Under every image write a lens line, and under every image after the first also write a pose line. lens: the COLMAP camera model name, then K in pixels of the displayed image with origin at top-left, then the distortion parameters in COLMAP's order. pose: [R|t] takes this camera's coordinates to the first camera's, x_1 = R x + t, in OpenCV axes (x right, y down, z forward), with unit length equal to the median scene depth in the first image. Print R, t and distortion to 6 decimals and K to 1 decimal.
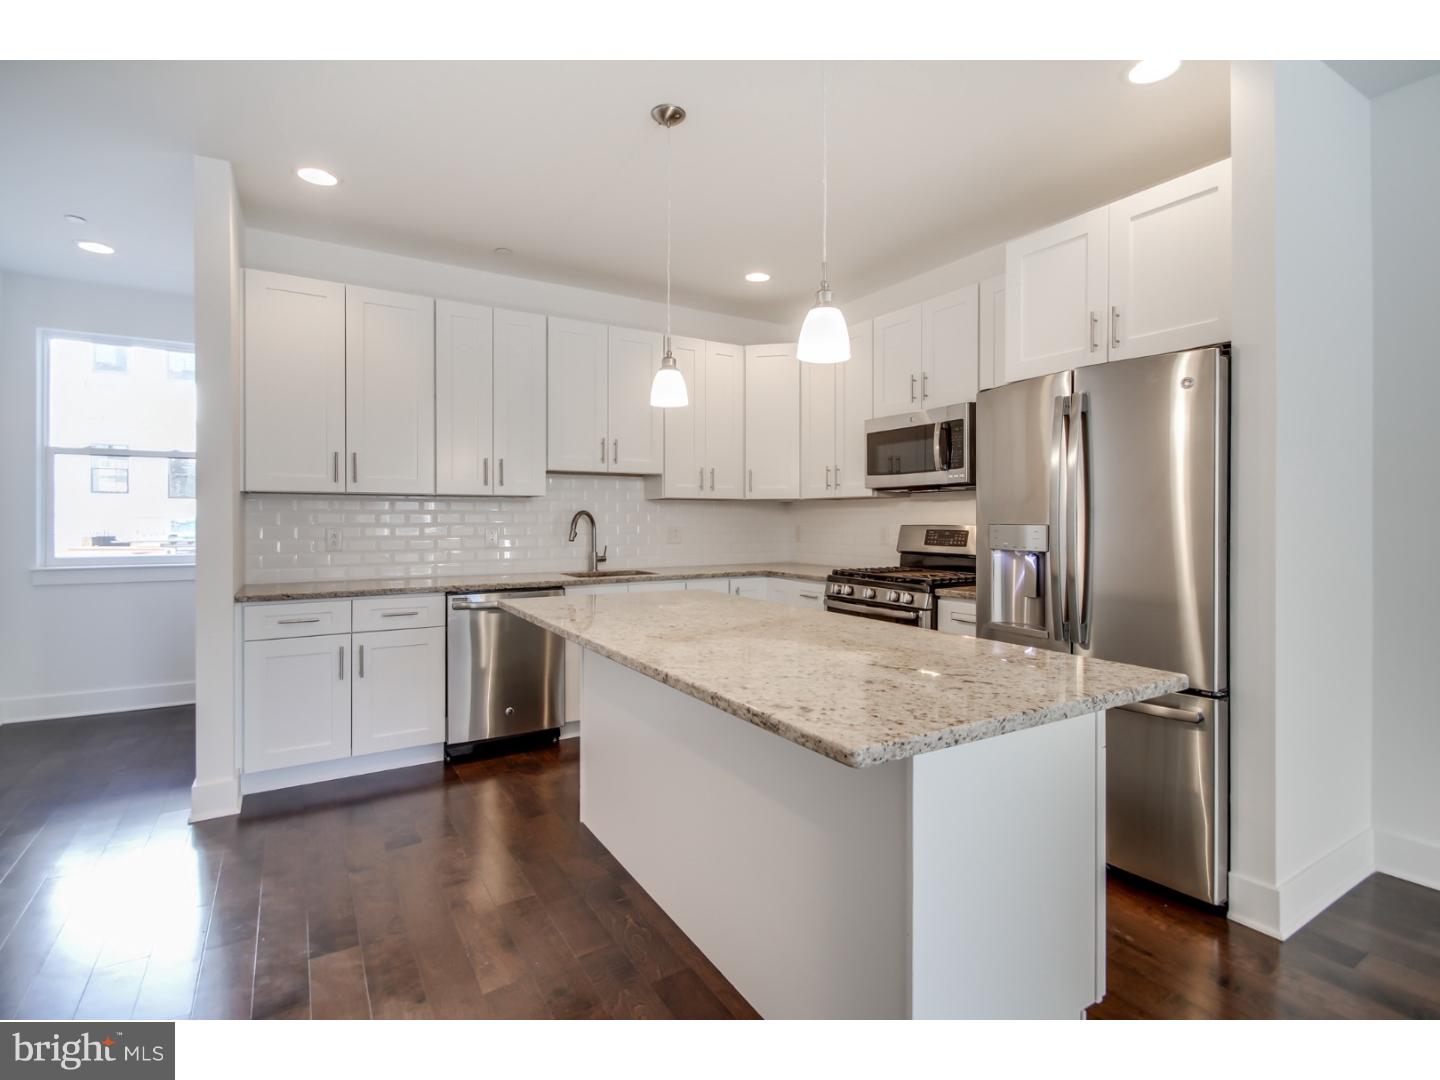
lens RADIAL K [[687.9, 0, 733.8], [0, 687.9, 524.5], [0, 0, 1]] dist [0.001943, -0.000205]
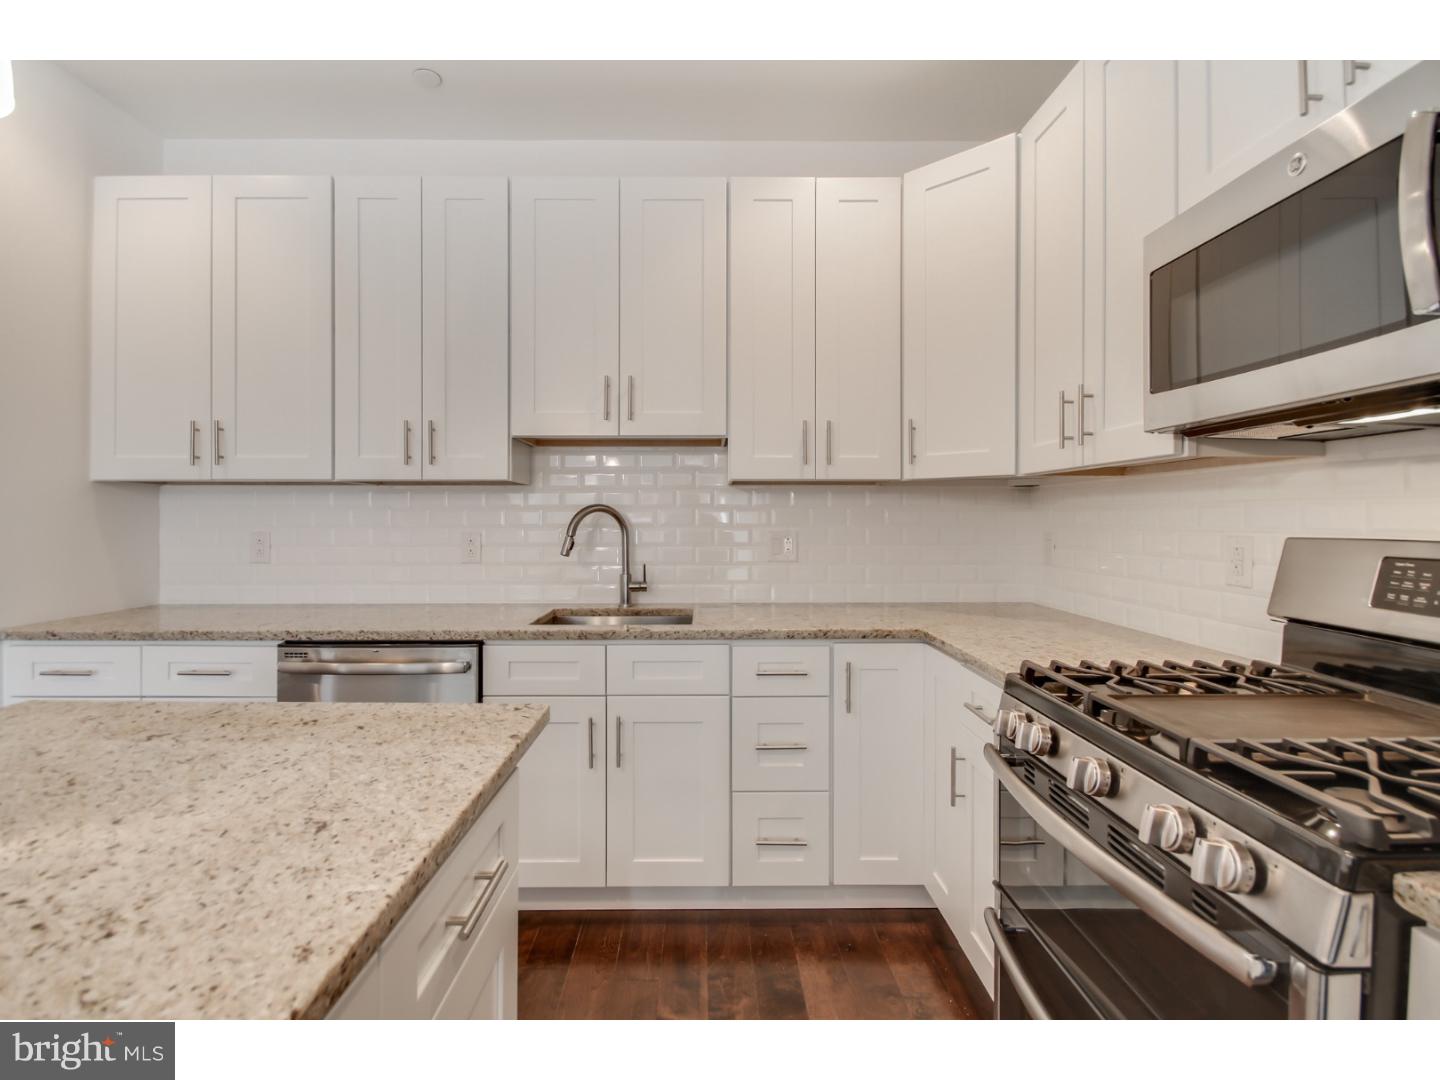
lens RADIAL K [[675.6, 0, 715.1], [0, 675.6, 527.2], [0, 0, 1]] dist [0.008072, 0.000150]
pose [[0.851482, 0.006296, -0.524346, 0.186451], [-0.004791, 0.999980, 0.004226, -0.004541], [0.524362, -0.001086, 0.851495, 0.593724]]
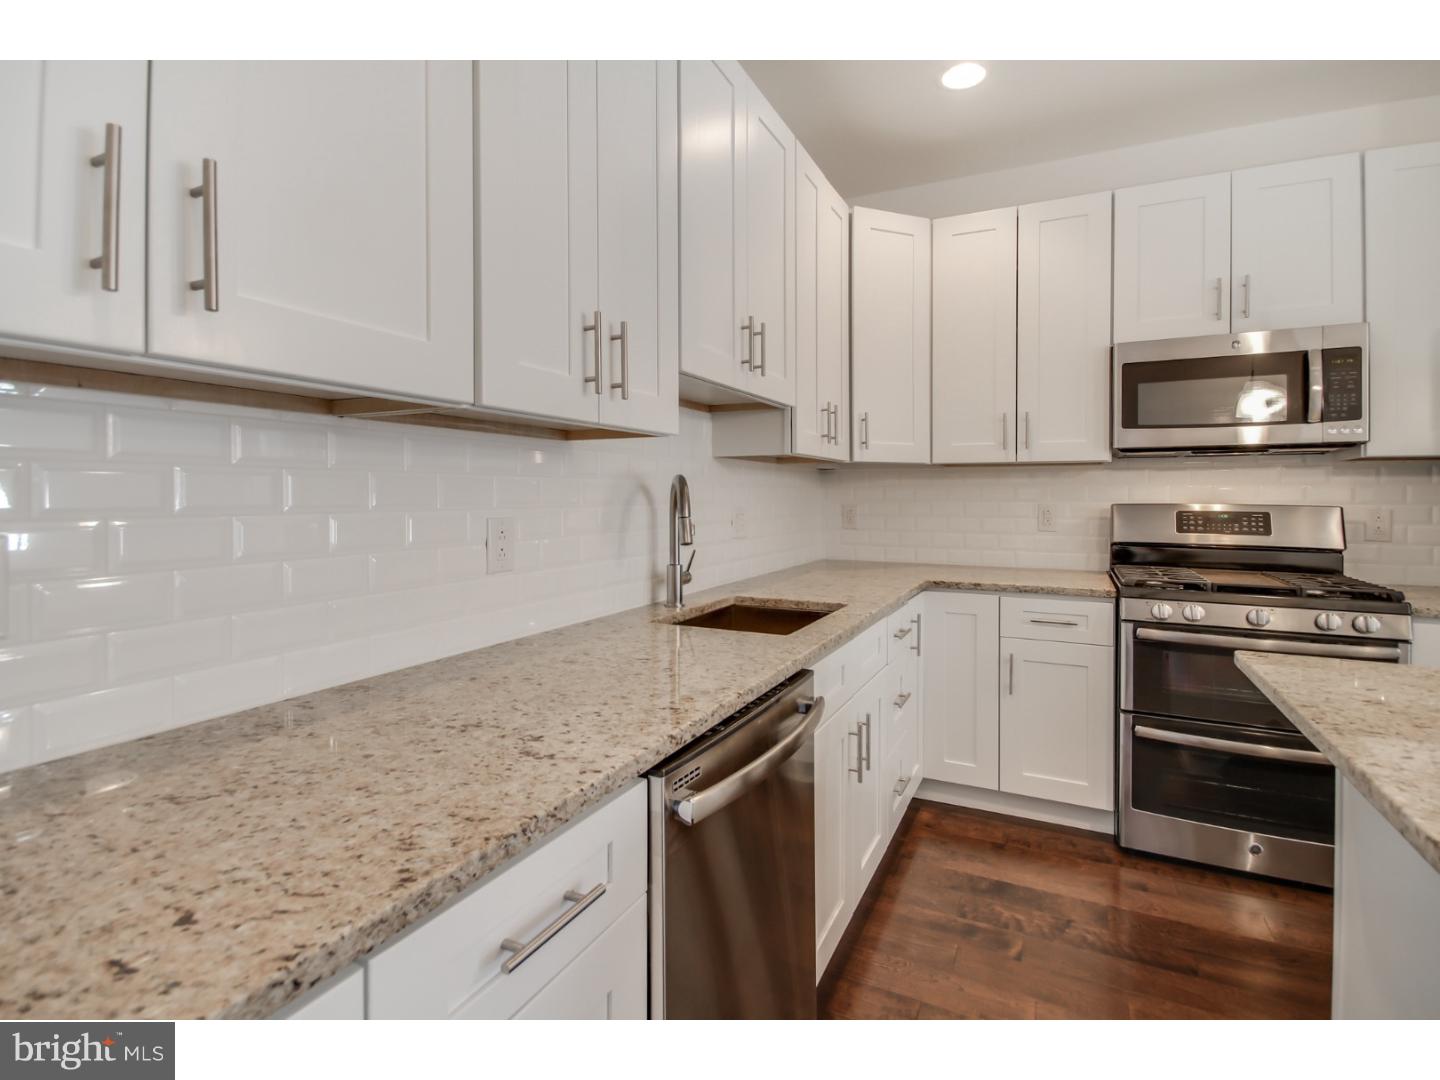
lens RADIAL K [[680.8, 0, 735.9], [0, 680.8, 497.0], [0, 0, 1]] dist [0.002108, 0.000020]
pose [[0.847033, 0.000424, 0.531540, -0.455136], [0.000524, 0.999999, -0.001633, -0.005452], [-0.531539, 0.001662, 0.847032, 0.645409]]
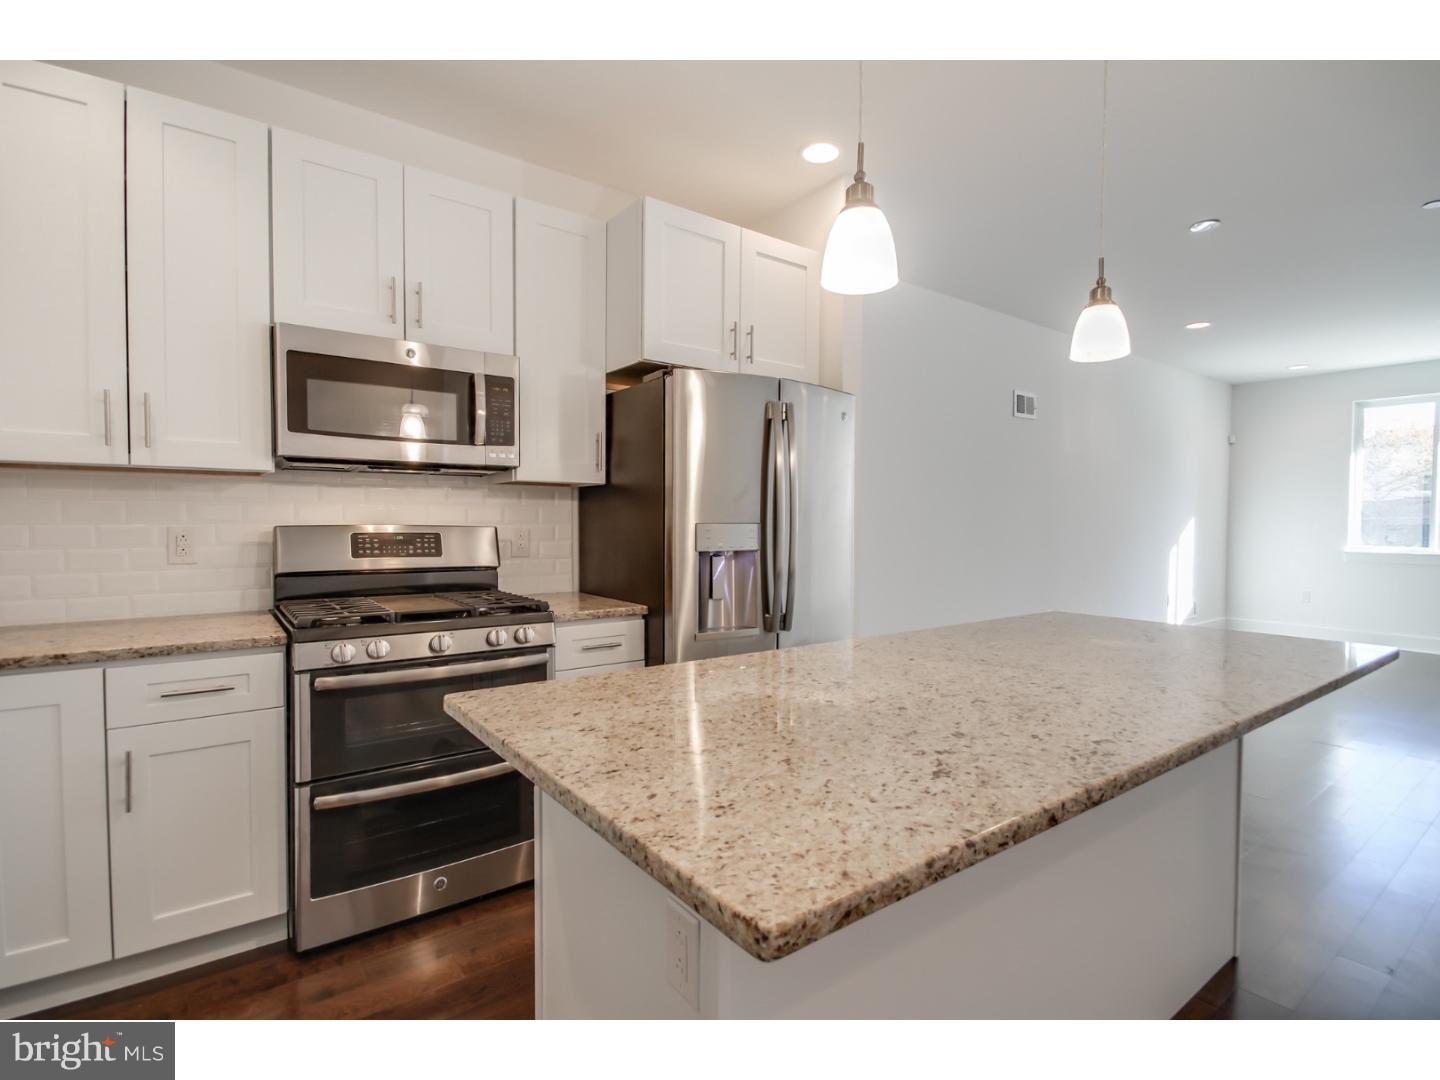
lens RADIAL K [[711.1, 0, 727.3], [0, 711.1, 540.0], [0, 0, 1]] dist [0.002407, -0.000476]
pose [[-0.081345, -0.029727, 0.996243, -0.369951], [0.000664, 0.999553, 0.029880, -0.004767], [-0.996686, 0.003092, -0.081288, 0.709433]]
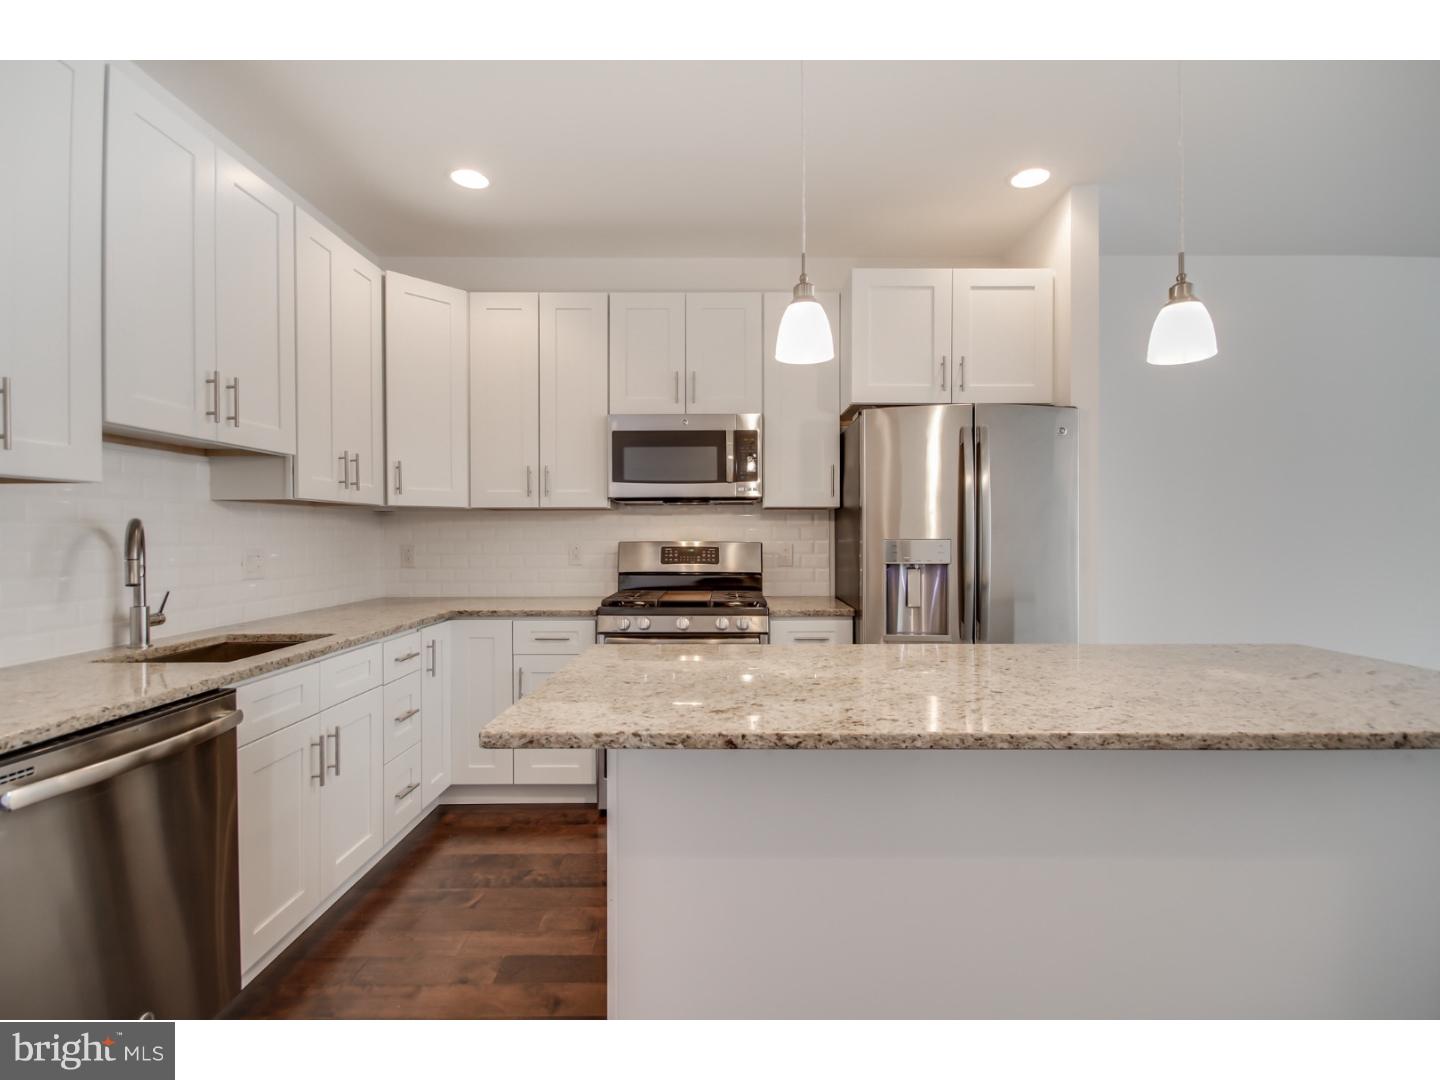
lens RADIAL K [[676.6, 0, 716.2], [0, 676.6, 535.9], [0, 0, 1]] dist [-0.002341, -0.000189]
pose [[0.542254, -0.003642, 0.840207, -0.416584], [0.008397, 0.999964, -0.001085, -0.004945], [-0.840173, 0.007643, 0.542265, 0.455085]]
